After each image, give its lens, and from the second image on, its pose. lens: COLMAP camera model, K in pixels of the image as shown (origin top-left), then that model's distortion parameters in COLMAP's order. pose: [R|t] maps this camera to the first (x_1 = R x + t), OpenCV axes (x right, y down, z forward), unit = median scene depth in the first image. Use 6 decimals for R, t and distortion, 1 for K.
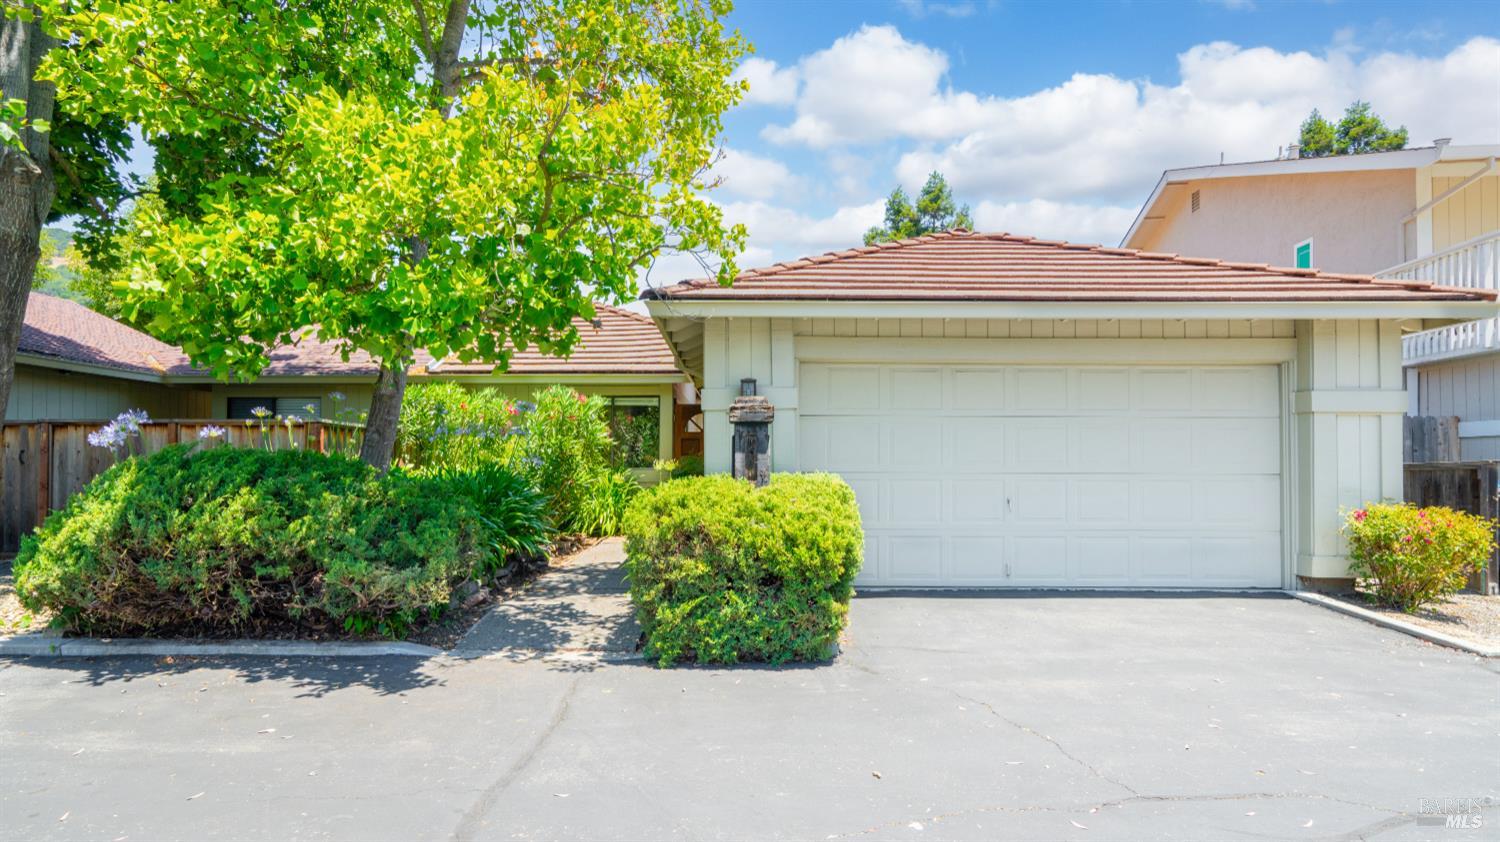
lens RADIAL K [[827.8, 0, 750.2], [0, 827.8, 421.4], [0, 0, 1]] dist [0.002600, 0.002356]
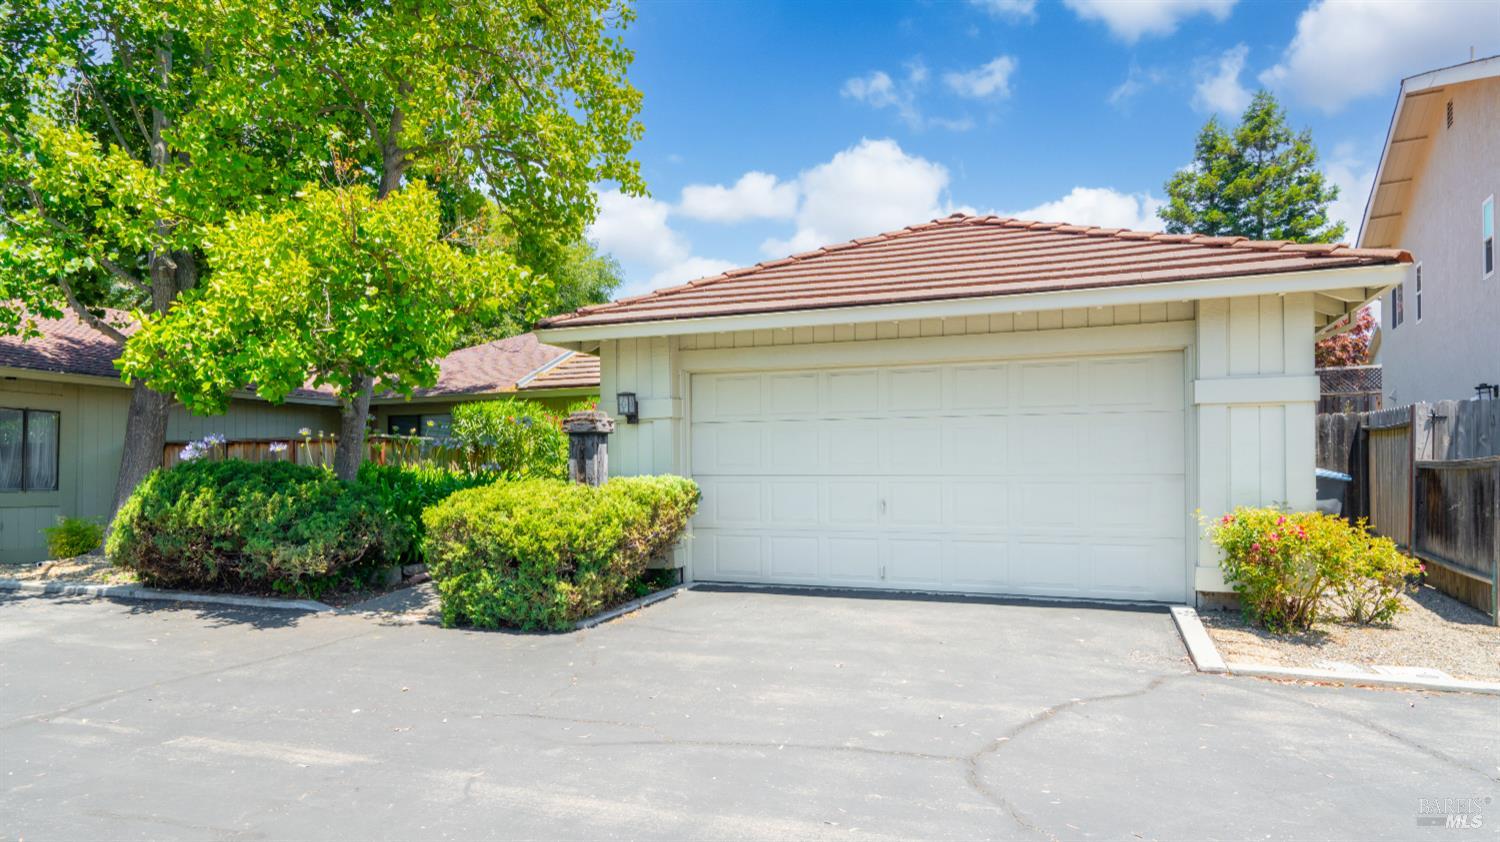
lens RADIAL K [[959.3, 0, 750.0], [0, 959.3, 426.0], [0, 0, 1]] dist [0.009362, 0.002871]
pose [[0.921314, -0.025444, -0.387986, 0.685137], [0.028283, 0.999599, 0.001606, -0.003635], [0.387789, -0.012453, 0.921664, -0.141151]]
